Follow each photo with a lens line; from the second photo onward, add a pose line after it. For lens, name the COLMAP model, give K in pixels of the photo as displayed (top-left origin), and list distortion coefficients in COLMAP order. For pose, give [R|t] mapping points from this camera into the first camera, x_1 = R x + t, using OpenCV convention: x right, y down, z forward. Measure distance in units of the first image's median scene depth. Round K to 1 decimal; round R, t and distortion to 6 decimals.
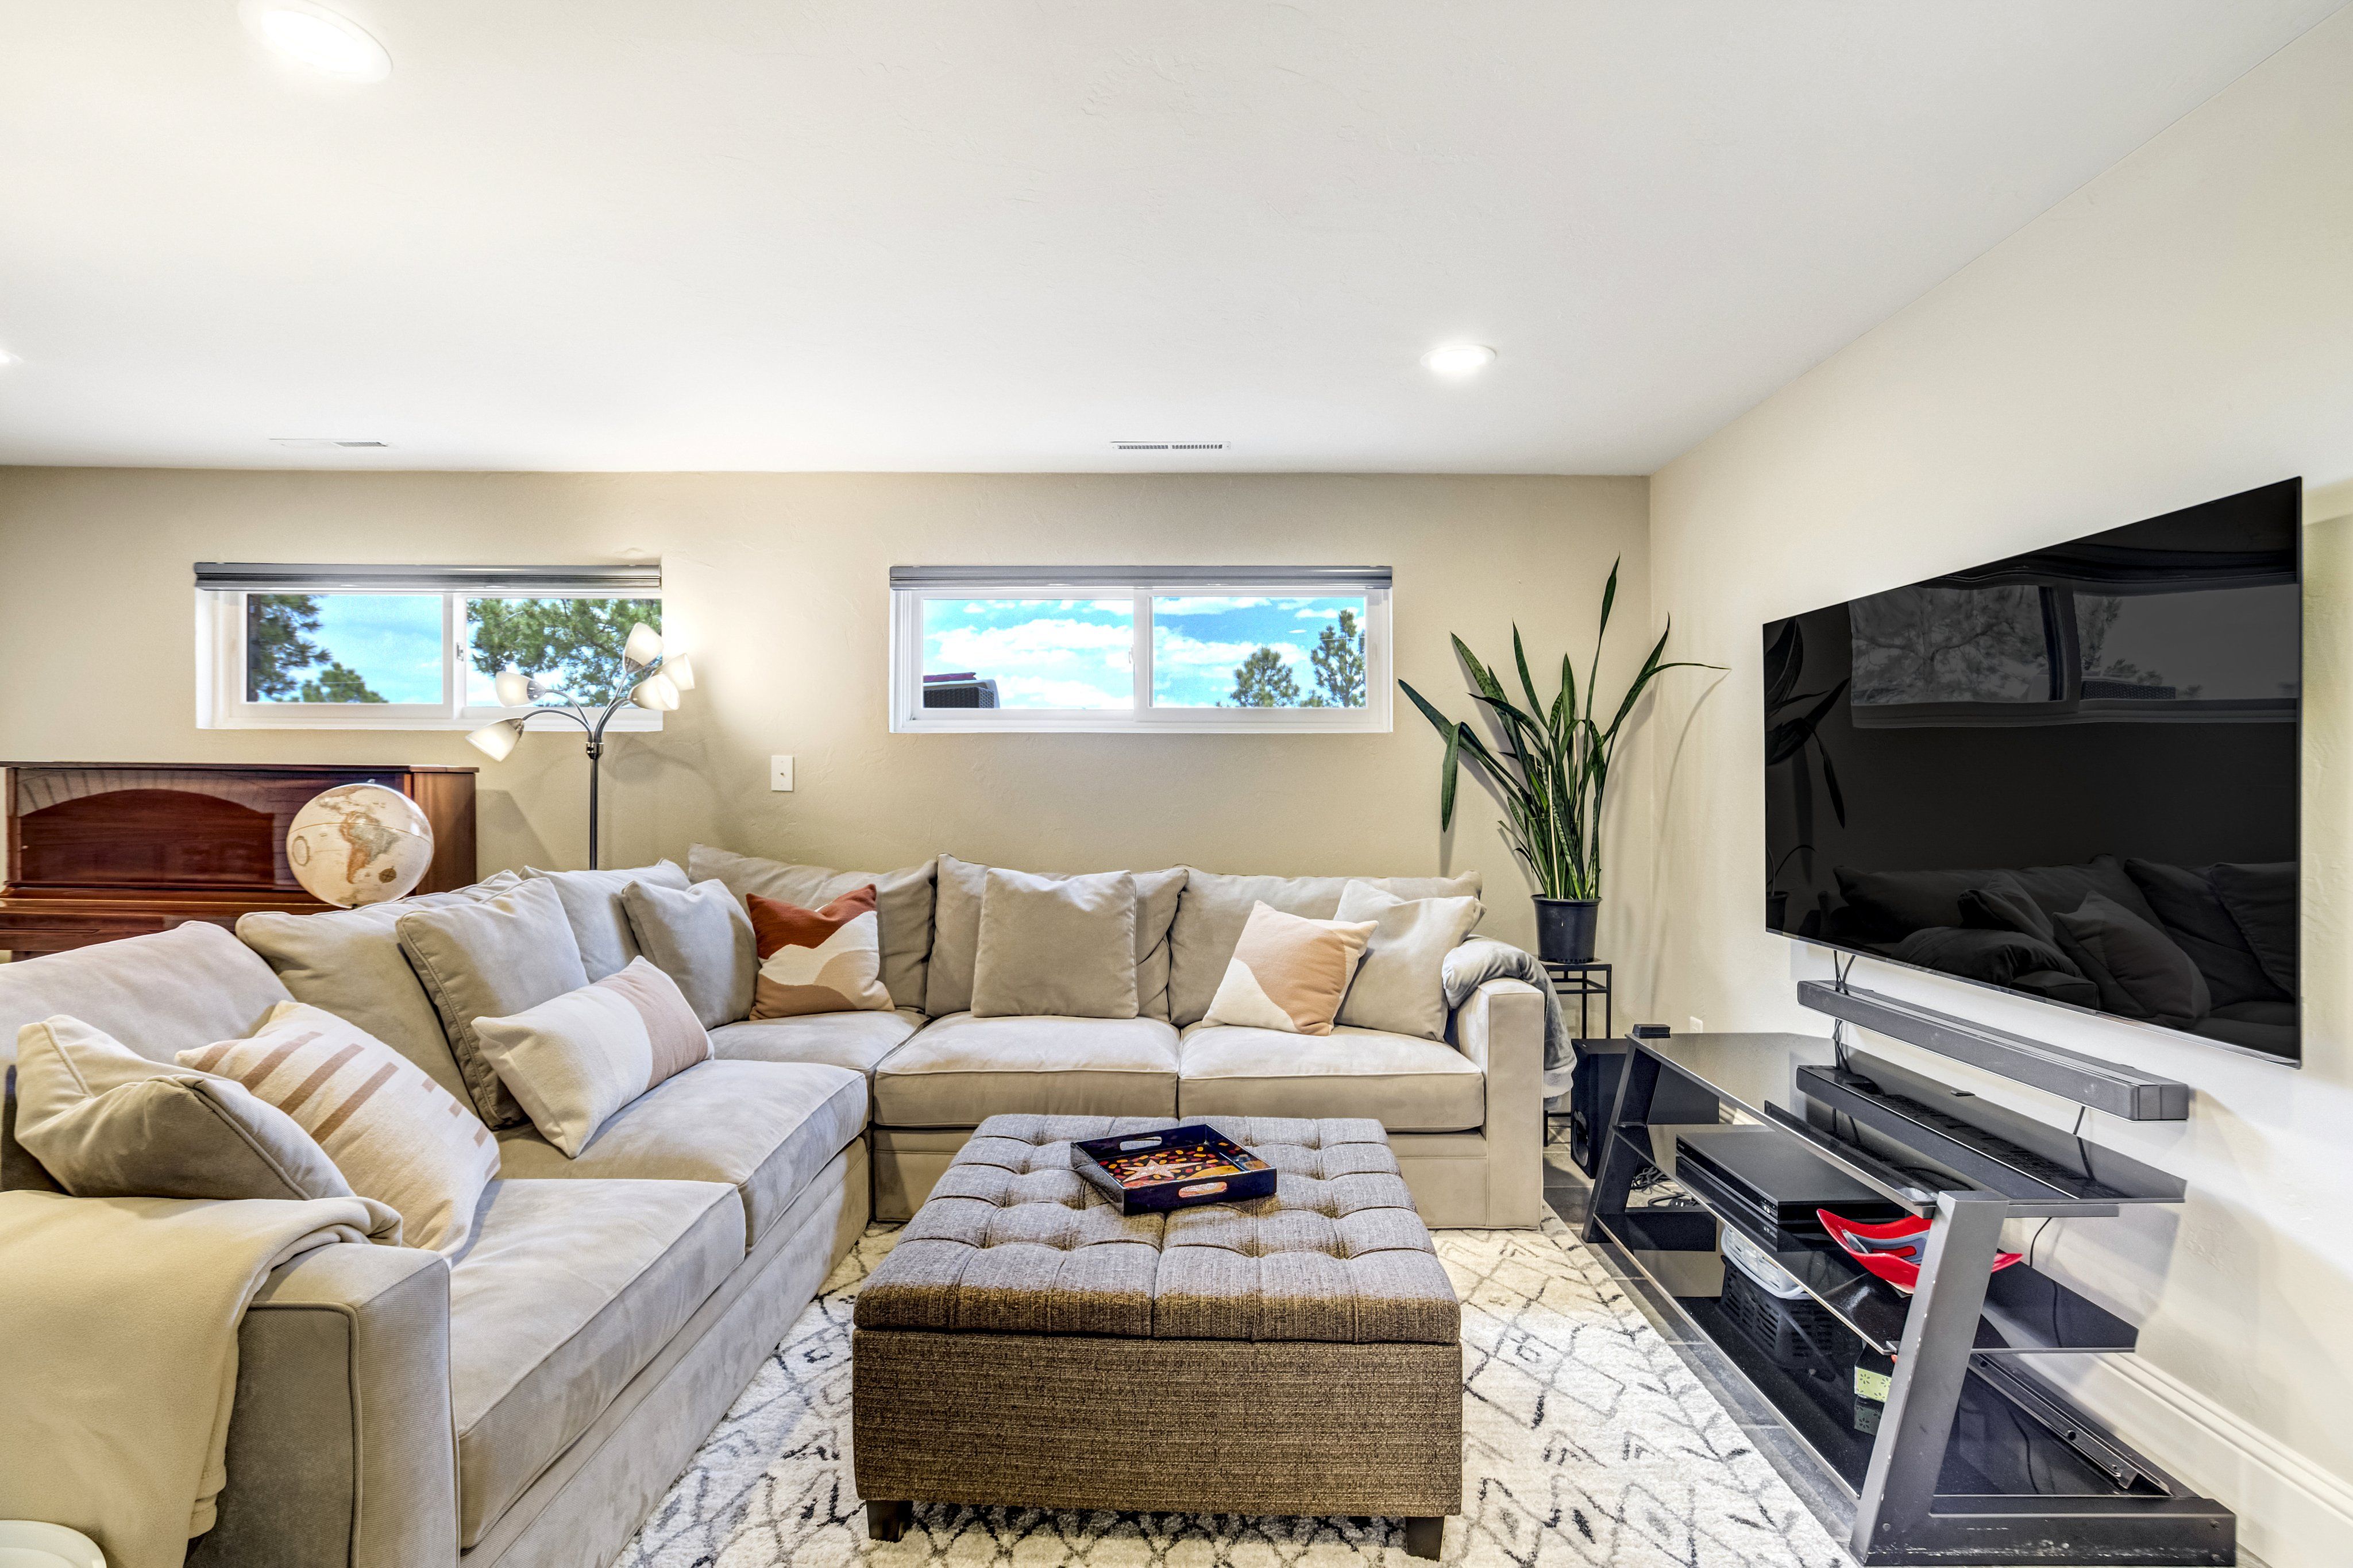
lens RADIAL K [[1121.3, 0, 1187.7], [0, 1121.3, 792.1], [0, 0, 1]] dist [-0.051166, 0.041494]
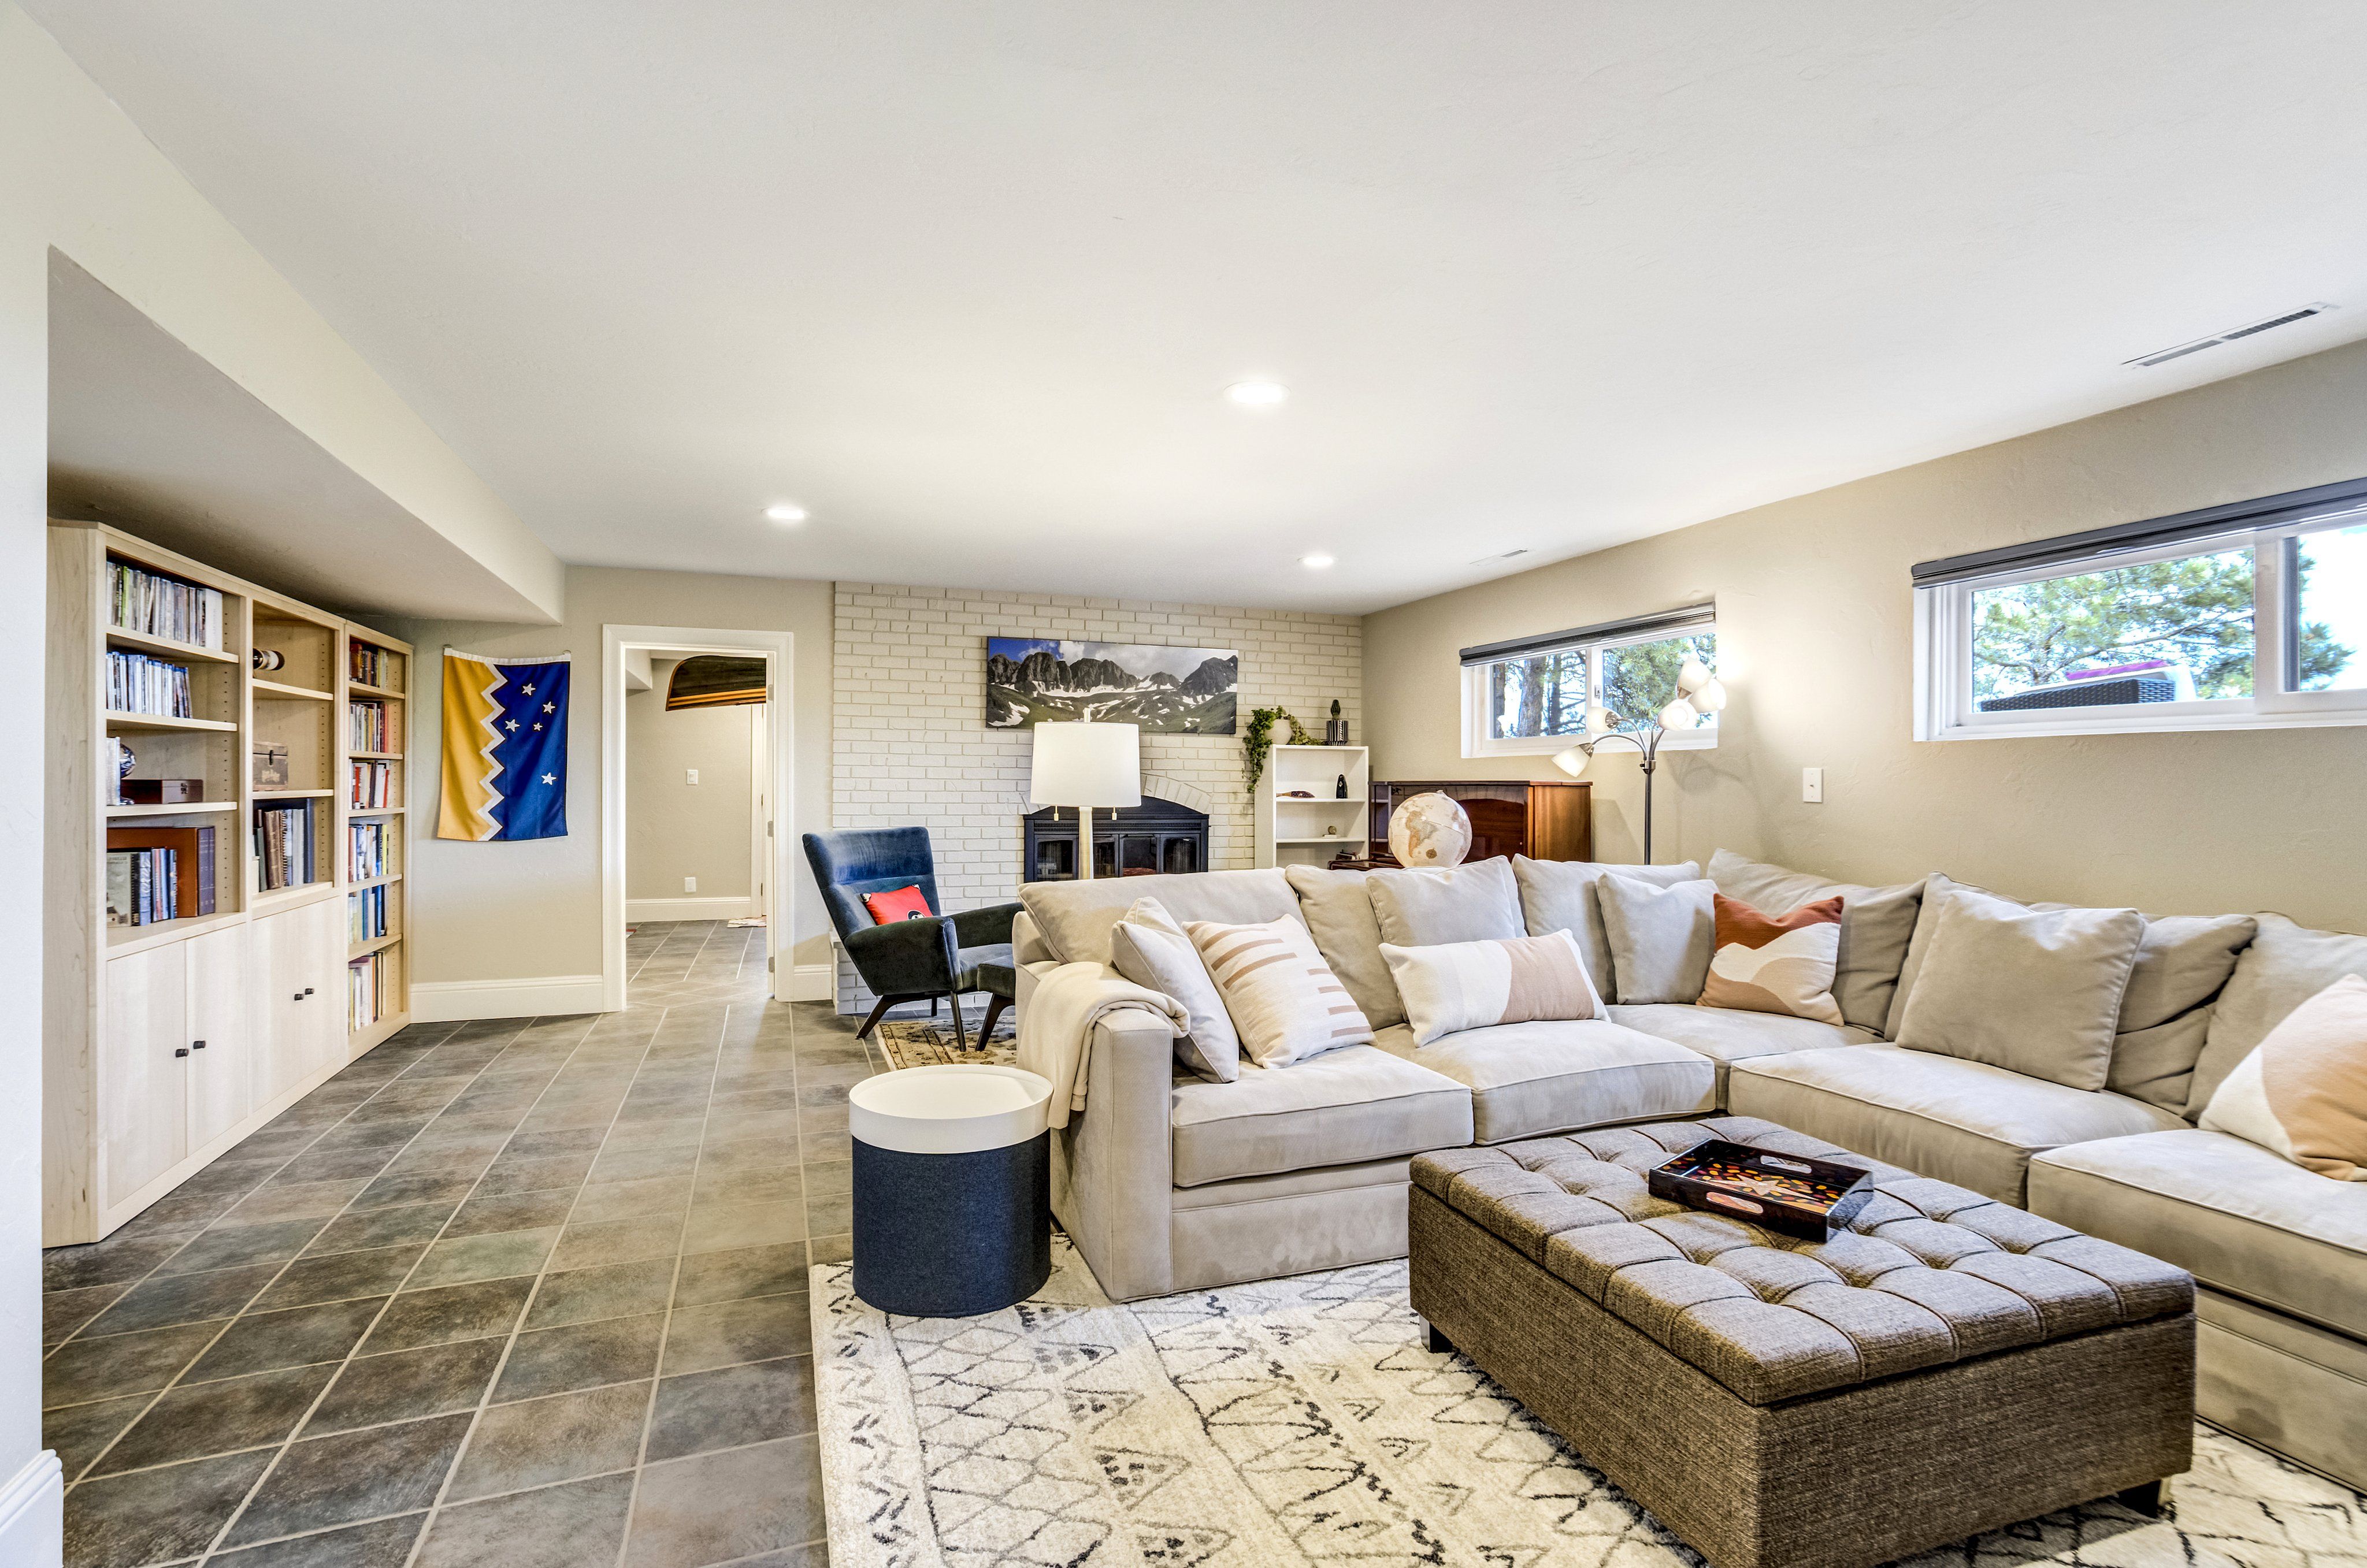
lens RADIAL K [[1127.9, 0, 1194.8], [0, 1127.9, 792.1], [0, 0, 1]] dist [-0.051166, 0.041494]
pose [[0.355827, 0.001196, -0.934551, 0.463616], [-0.014686, 0.999883, -0.004312, 0.002277], [0.934436, 0.015260, 0.355803, 0.119176]]
